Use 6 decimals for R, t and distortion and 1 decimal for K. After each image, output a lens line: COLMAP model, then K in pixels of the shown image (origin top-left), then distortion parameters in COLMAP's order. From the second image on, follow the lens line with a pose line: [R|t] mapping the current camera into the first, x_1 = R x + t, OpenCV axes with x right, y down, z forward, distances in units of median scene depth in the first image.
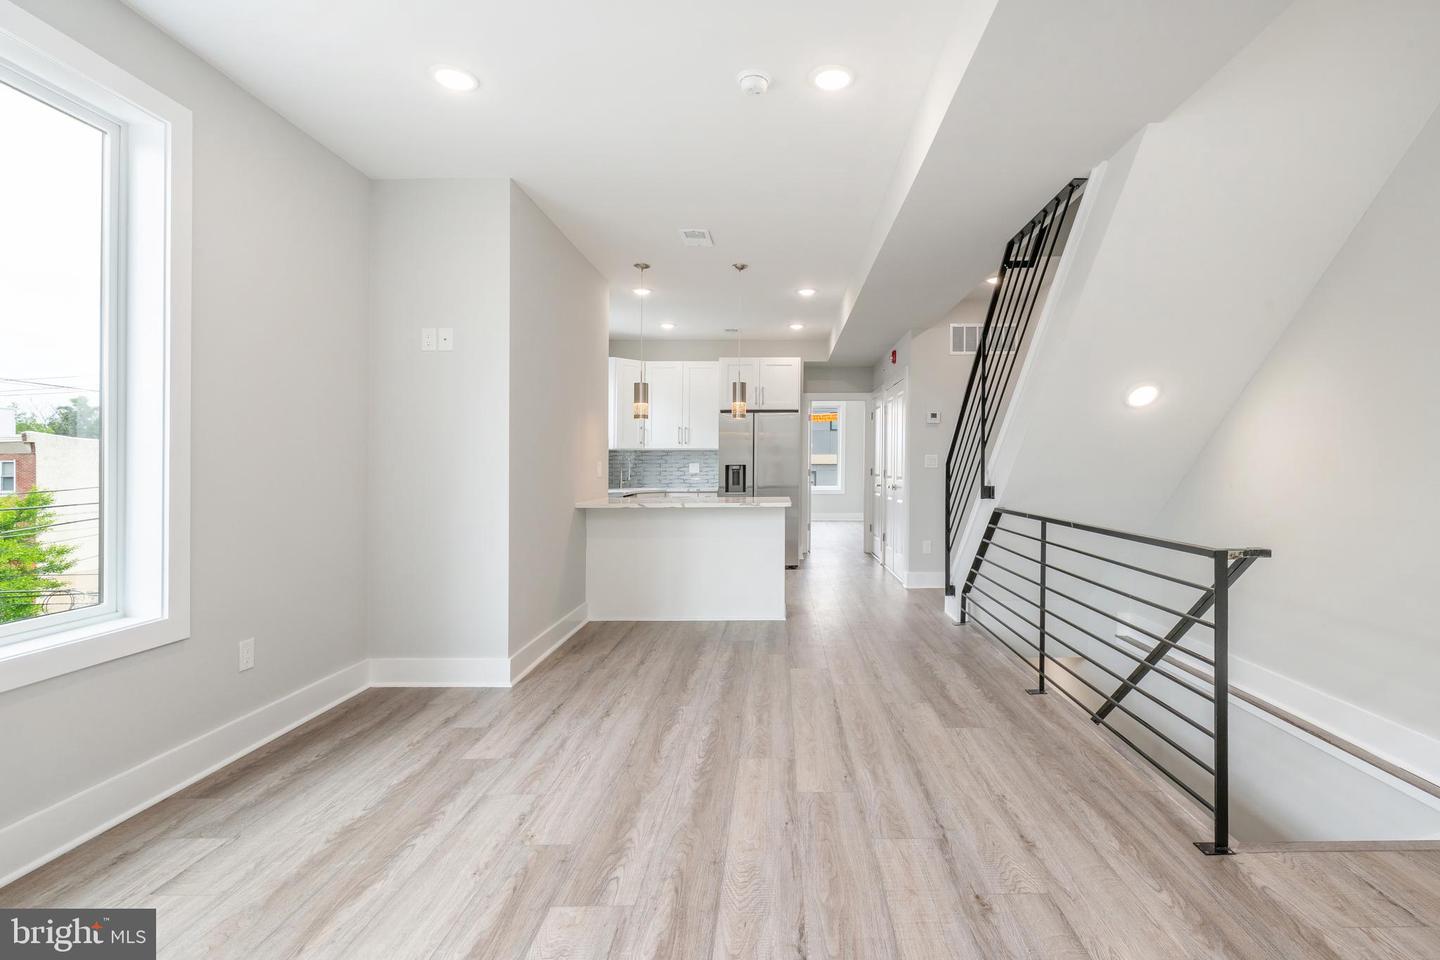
lens RADIAL K [[675.9, 0, 782.8], [0, 675.9, 462.8], [0, 0, 1]] dist [0.002099, -0.000130]
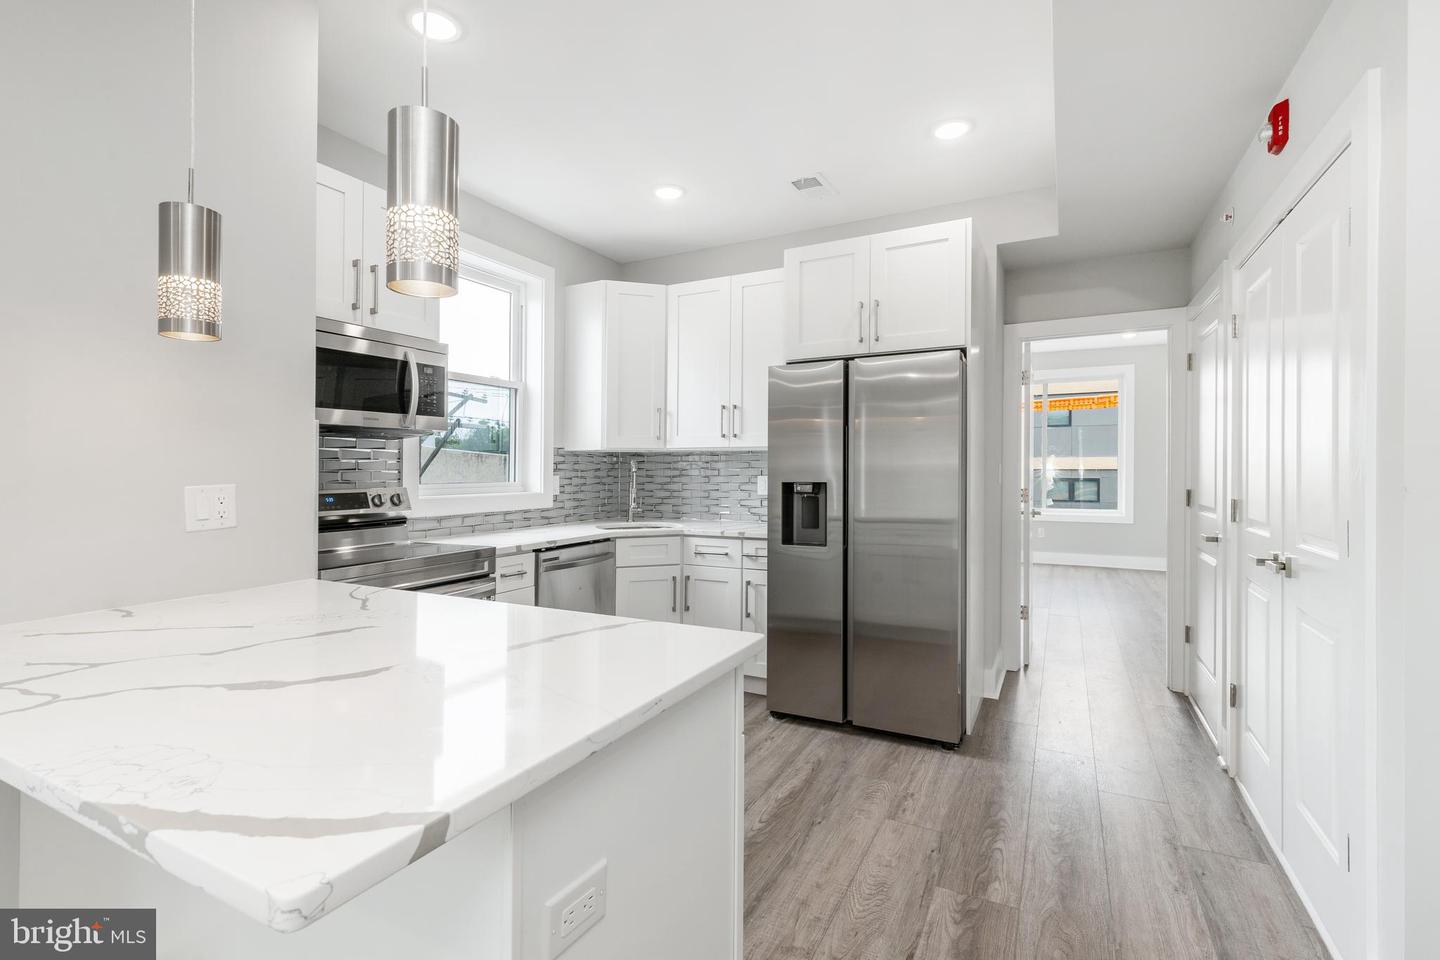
lens RADIAL K [[655.2, 0, 717.9], [0, 655.2, 460.3], [0, 0, 1]] dist [0.000006, -0.000425]
pose [[0.882897, -0.005995, -0.469529, 0.187956], [0.001069, 0.999942, -0.010757, -0.016098], [0.469566, 0.008996, 0.882852, 1.467245]]
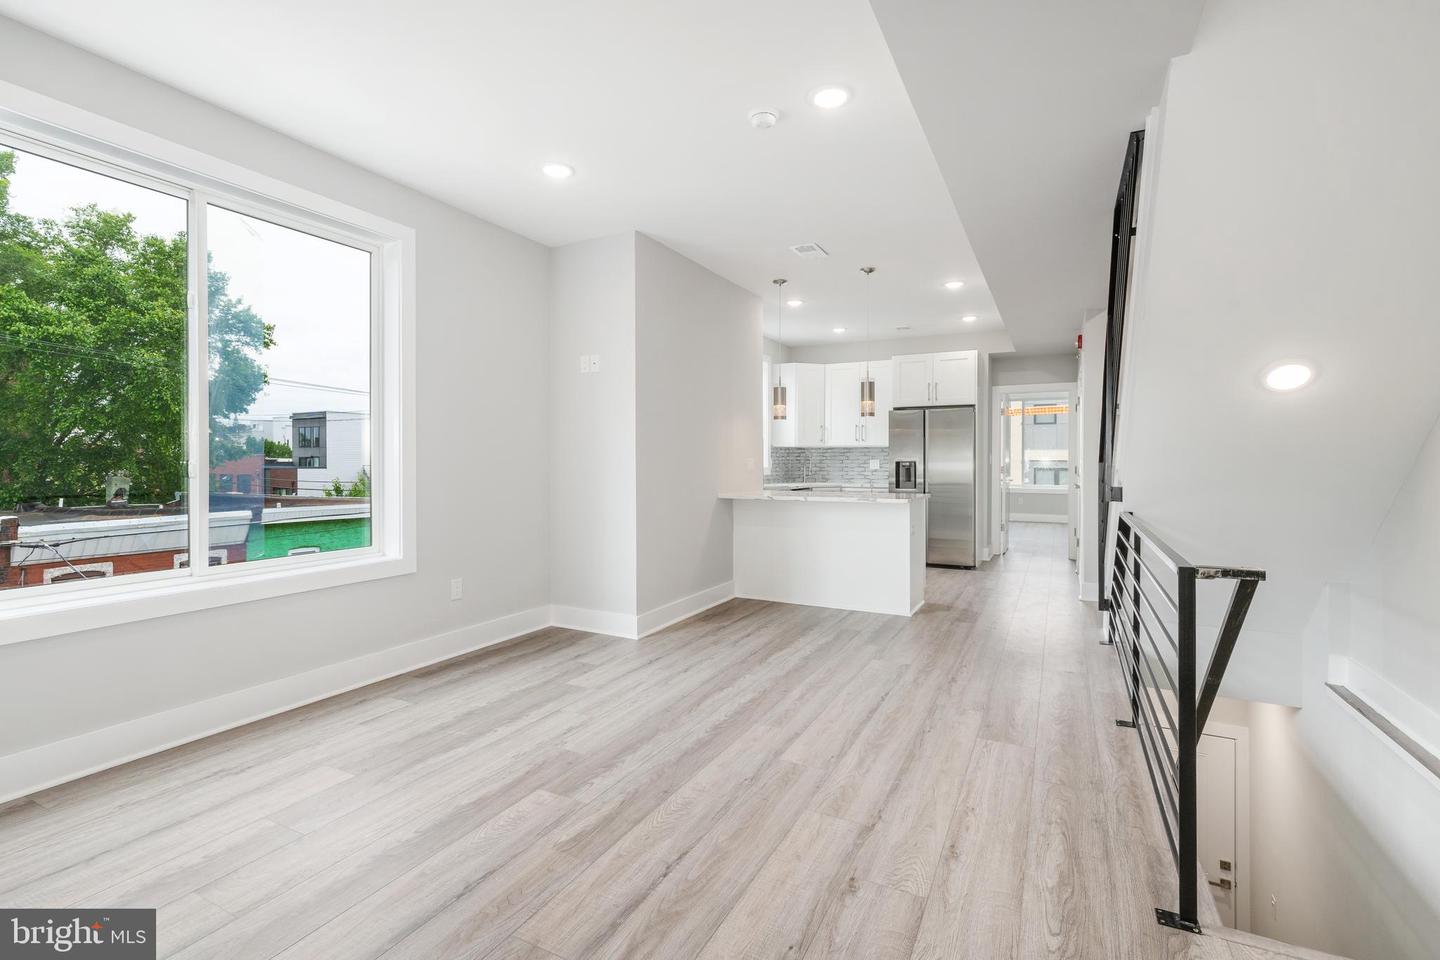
lens RADIAL K [[655.2, 0, 717.9], [0, 655.2, 460.3], [0, 0, 1]] dist [0.000006, -0.000425]
pose [[0.882678, 0.003618, -0.469964, 0.348731], [-0.002411, 0.999992, 0.003171, -0.002621], [0.469972, -0.001666, 0.882680, 0.009371]]
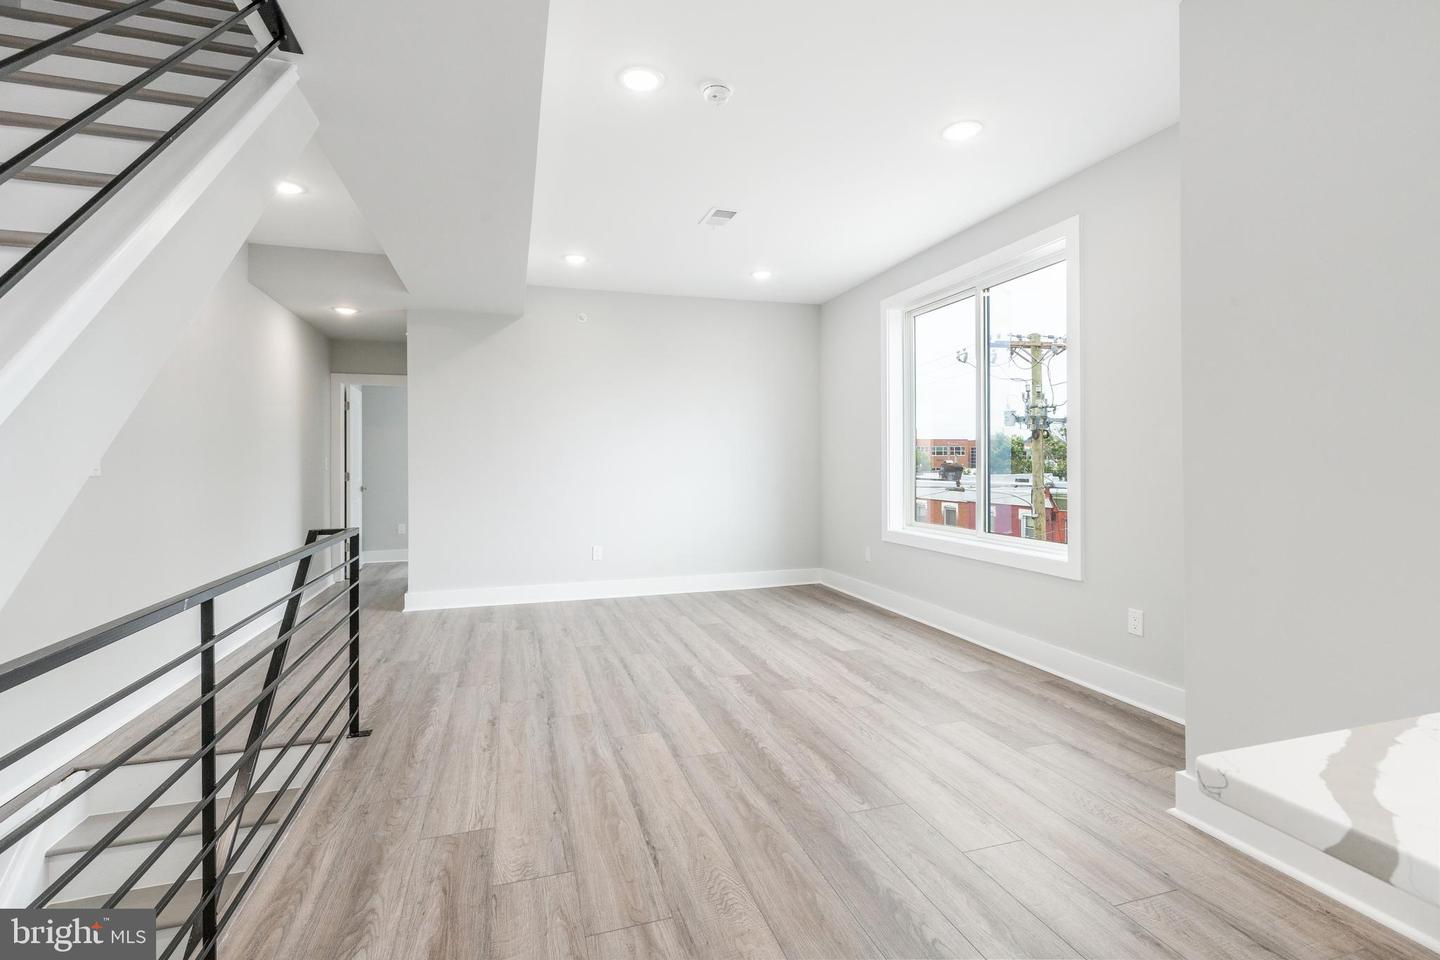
lens RADIAL K [[655.2, 0, 717.9], [0, 655.2, 460.3], [0, 0, 1]] dist [0.000006, -0.000425]
pose [[-0.955639, 0.008809, -0.294409, 0.212947], [0.010685, 0.999932, -0.004765, 0.000881], [0.294347, -0.007699, -0.955668, 1.740737]]
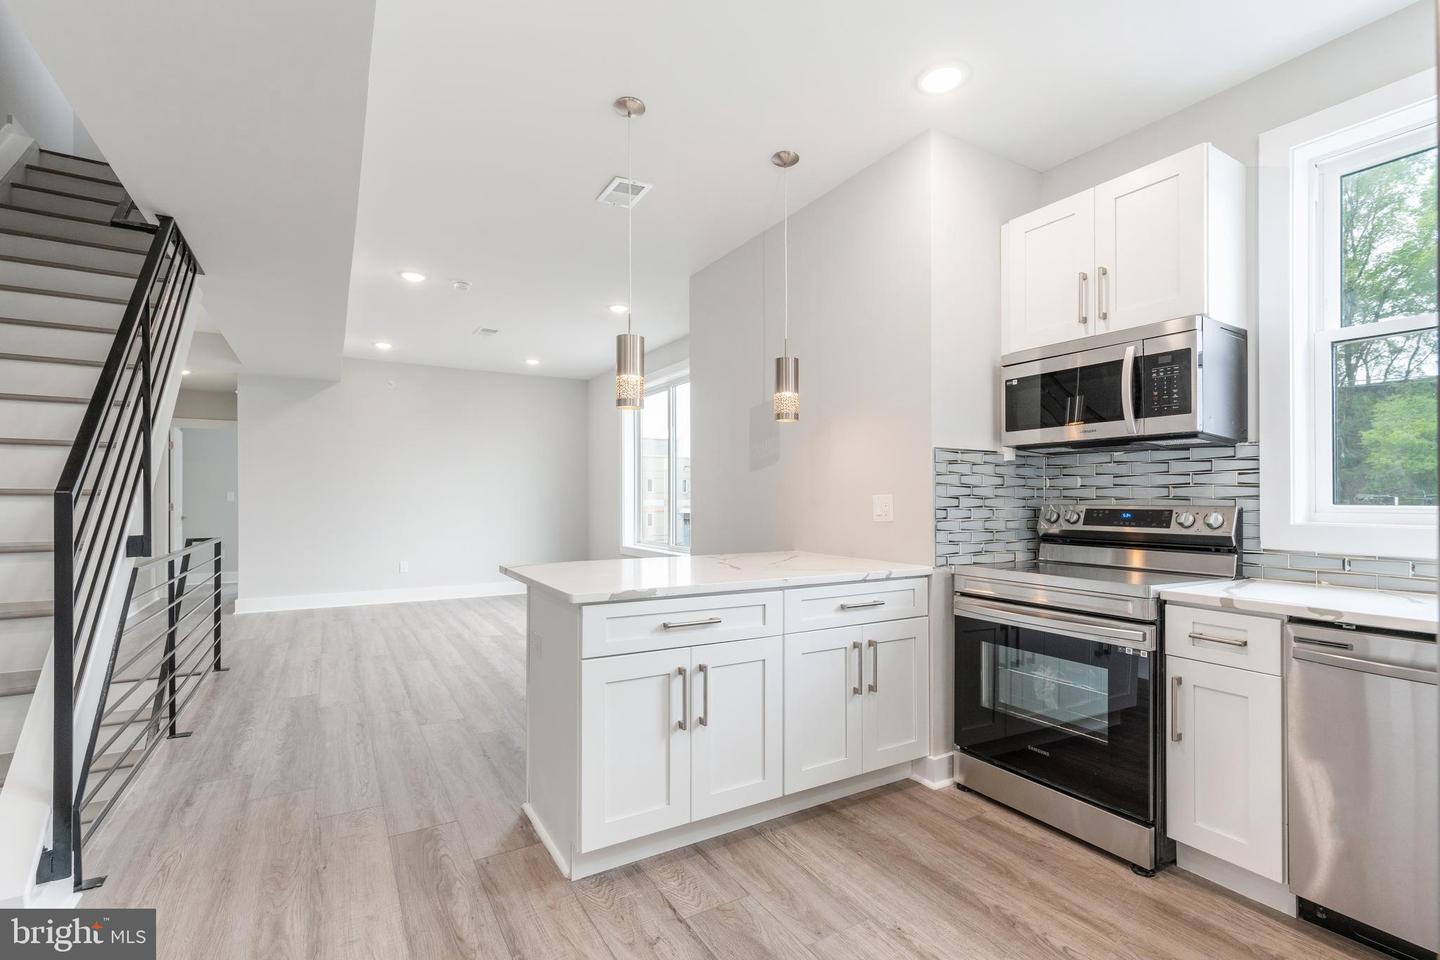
lens RADIAL K [[657.9, 0, 719.4], [0, 657.9, 498.0], [0, 0, 1]] dist [0.002094, 0.000675]
pose [[-0.863695, 0.003260, -0.504004, 0.209925], [0.003304, 0.999994, 0.000806, 0.002347], [0.504004, -0.000969, -0.863701, 2.525661]]
